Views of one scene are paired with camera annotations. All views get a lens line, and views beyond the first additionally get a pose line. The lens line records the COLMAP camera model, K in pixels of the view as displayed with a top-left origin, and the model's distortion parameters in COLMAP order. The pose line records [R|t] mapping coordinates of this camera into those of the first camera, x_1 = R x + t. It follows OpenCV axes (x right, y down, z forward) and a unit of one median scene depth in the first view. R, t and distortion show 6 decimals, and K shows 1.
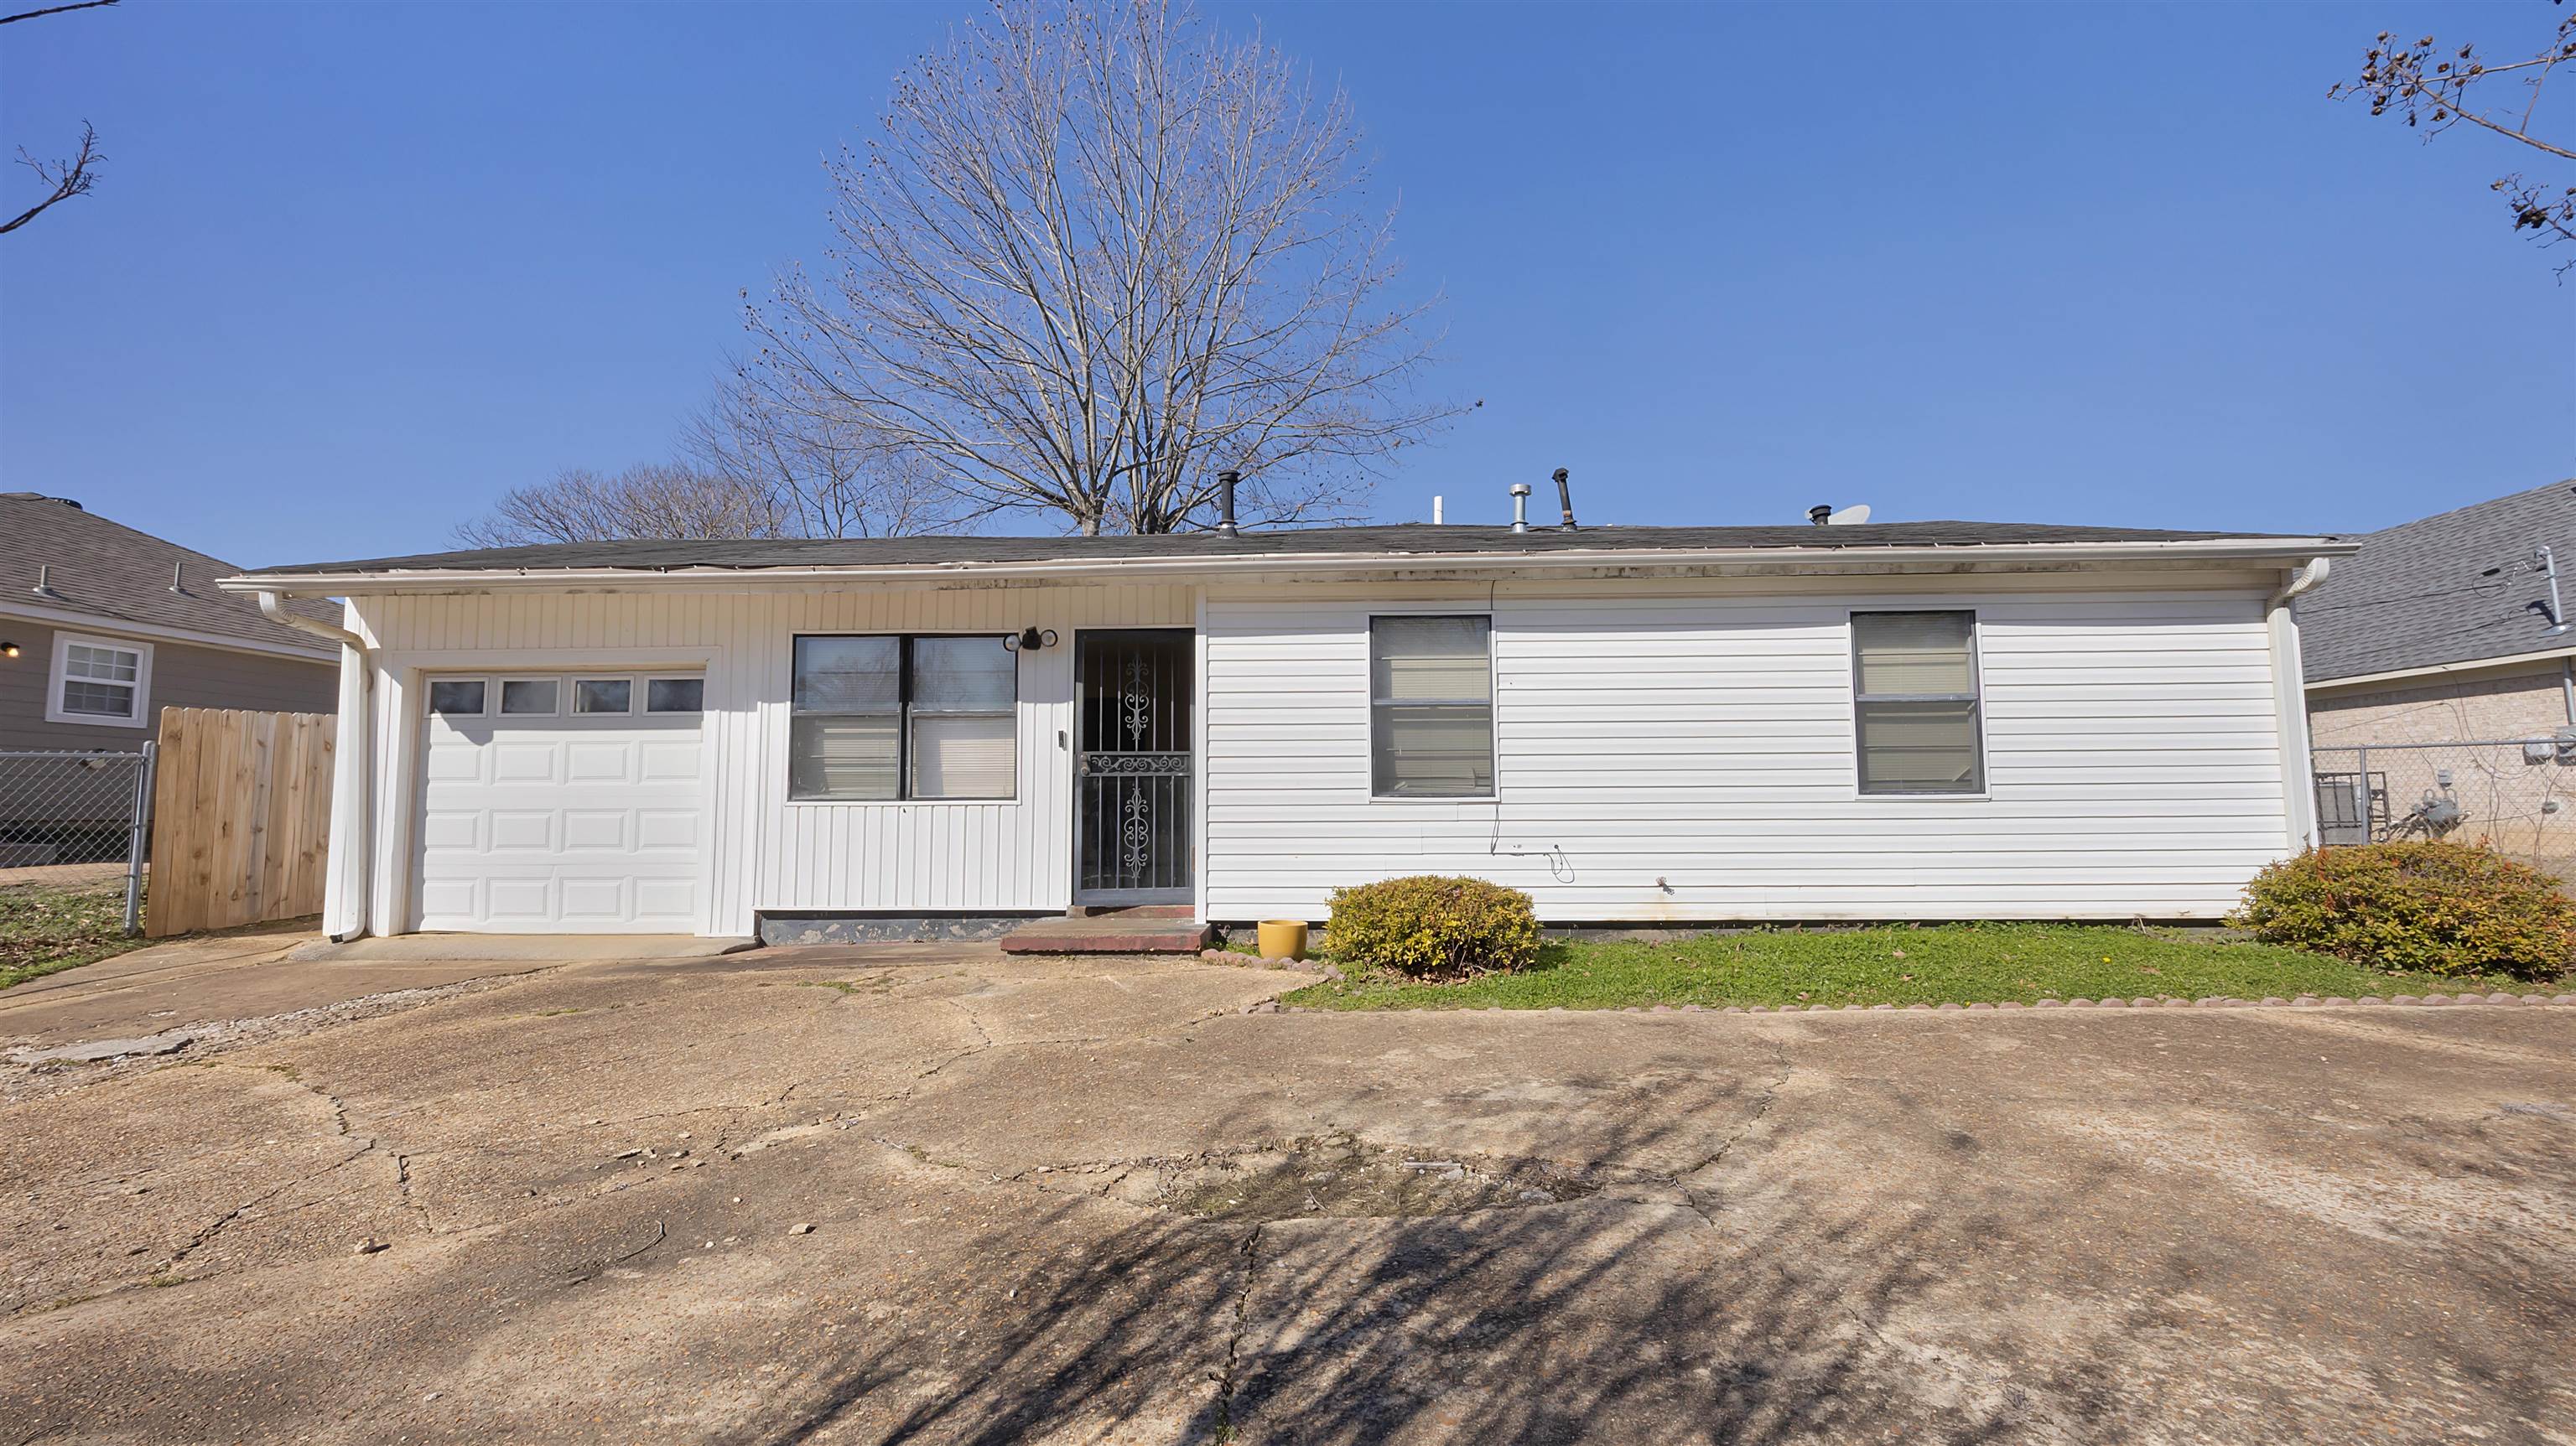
lens RADIAL K [[986.9, 0, 1282.1], [0, 986.9, 718.4], [0, 0, 1]] dist [-0.000820, 0.000021]
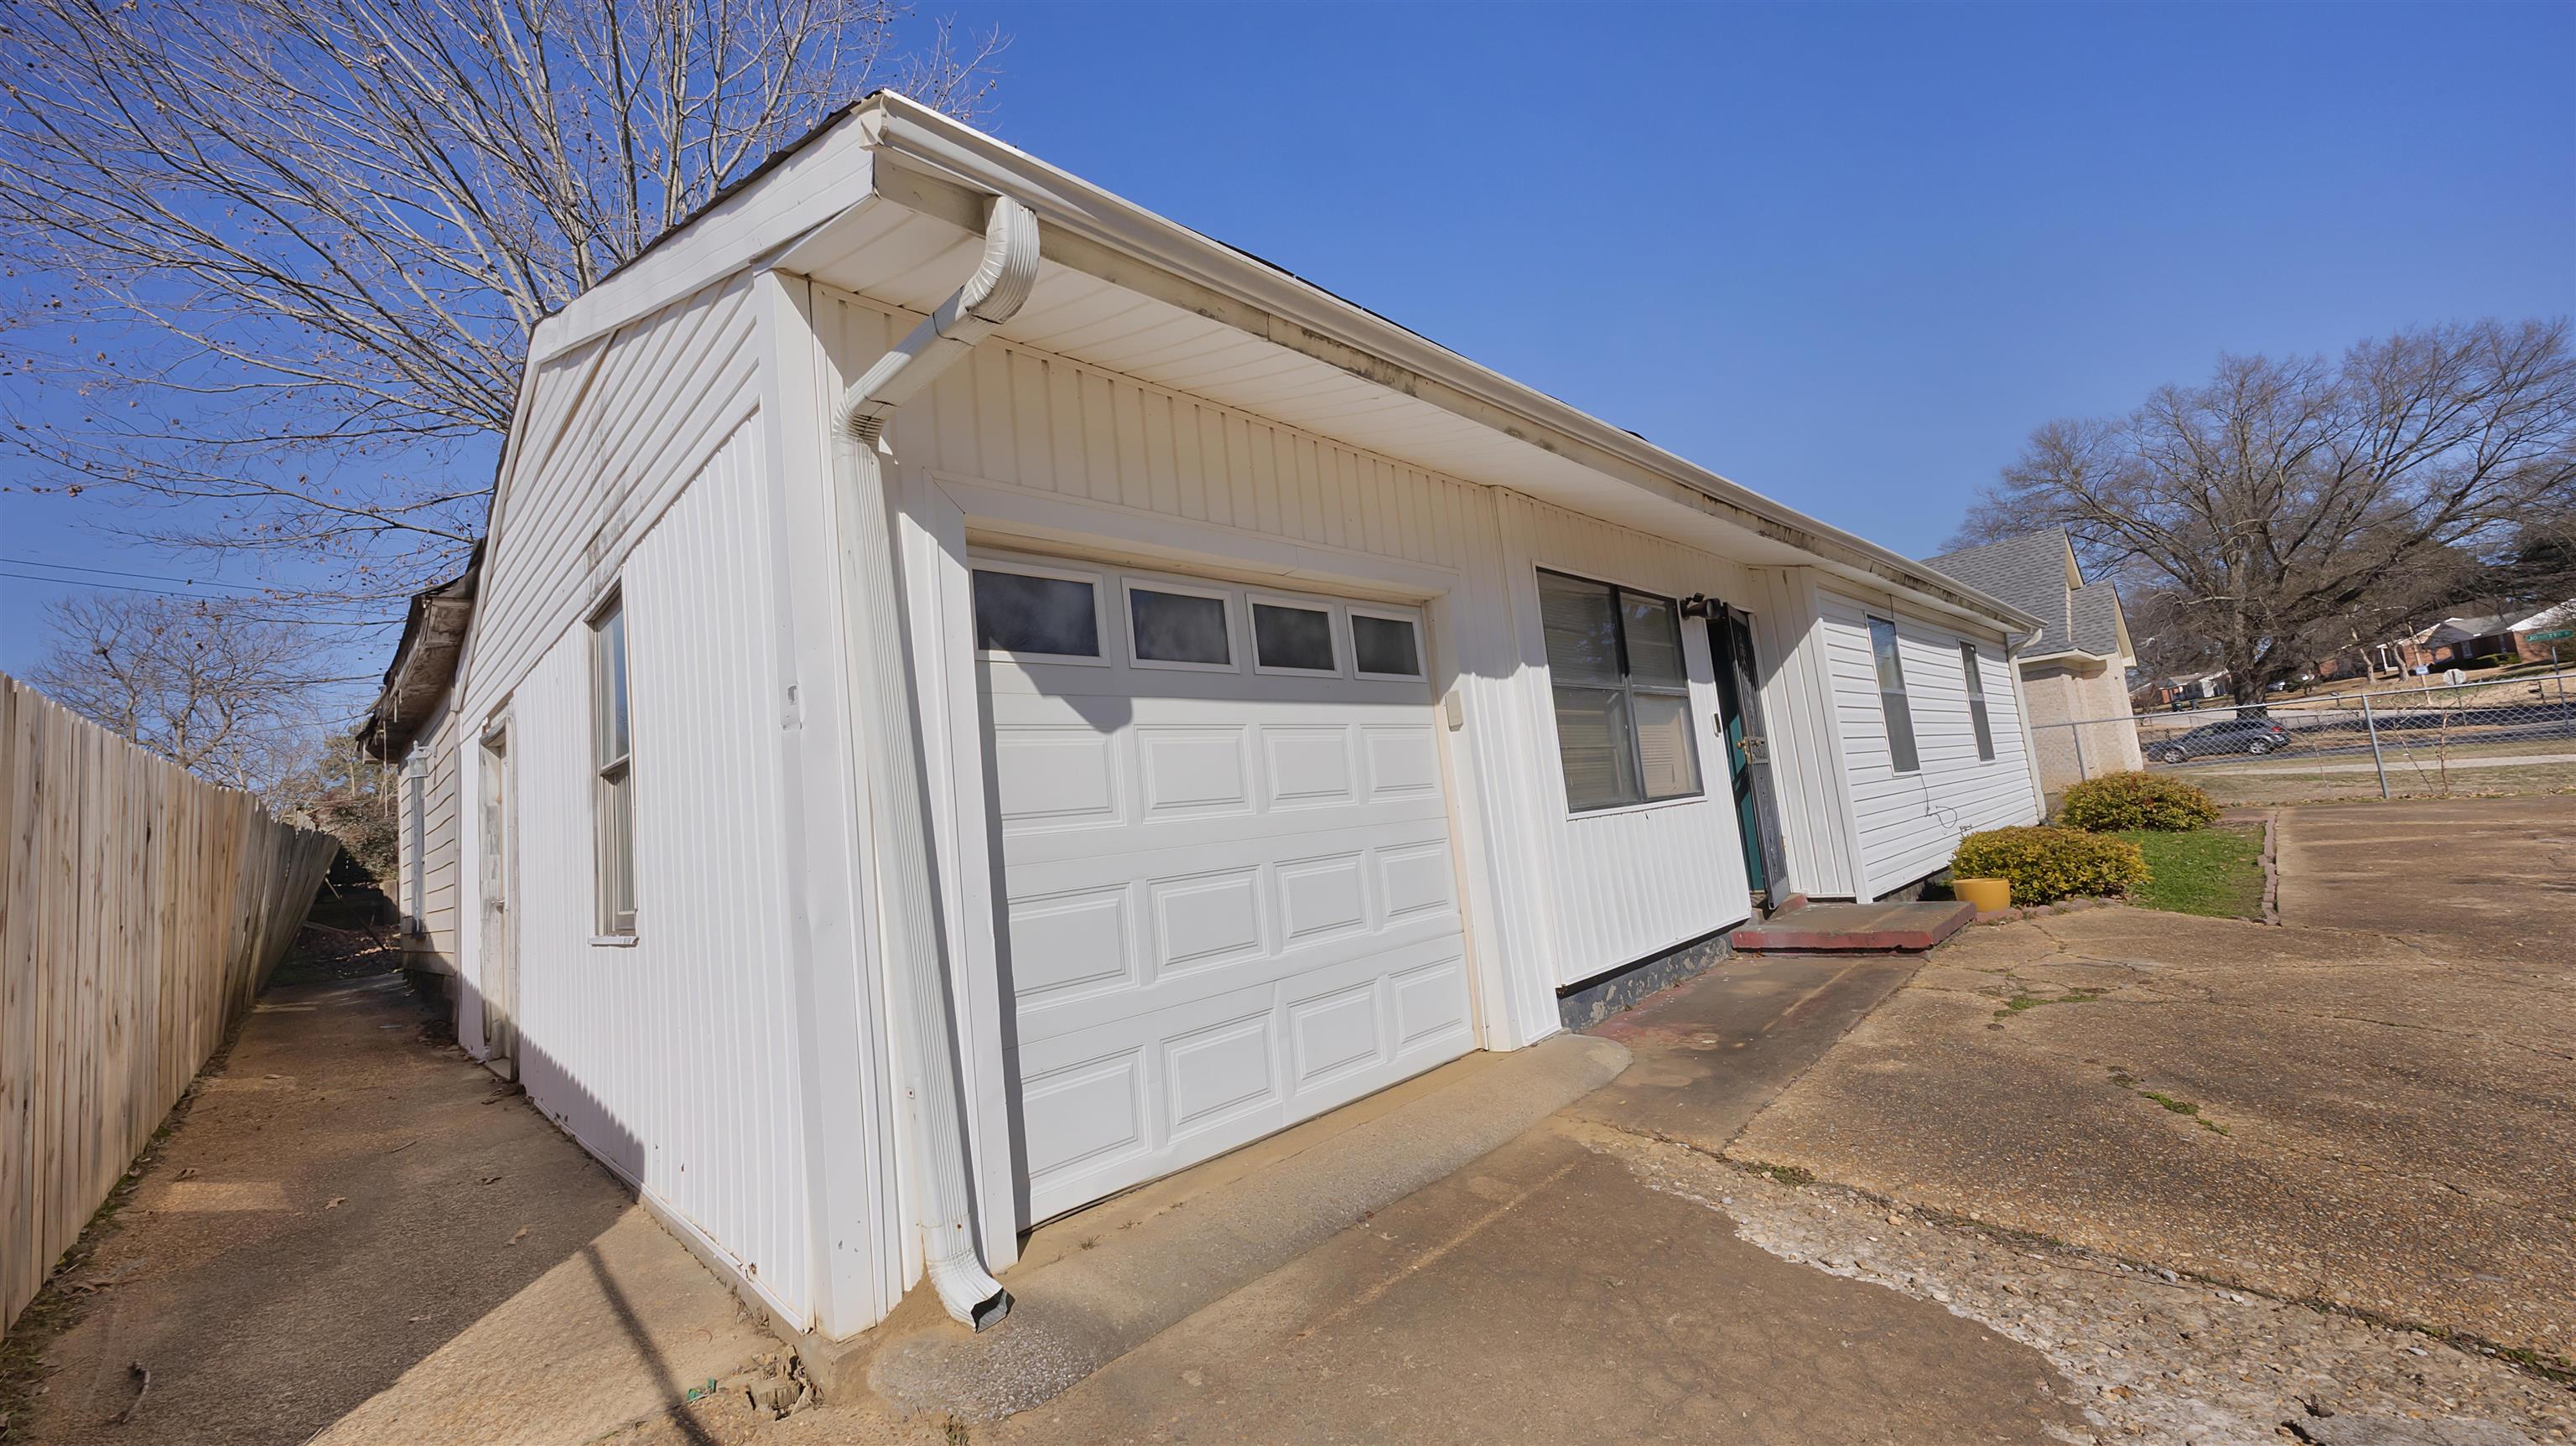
lens RADIAL K [[986.9, 0, 1290.0], [0, 986.9, 726.5], [0, 0, 1]] dist [-0.000820, 0.000021]
pose [[0.672926, 0.009919, 0.739644, -1.078796], [0.039380, 0.998012, -0.049212, 0.049066], [-0.738661, 0.062243, 0.671197, 0.661479]]
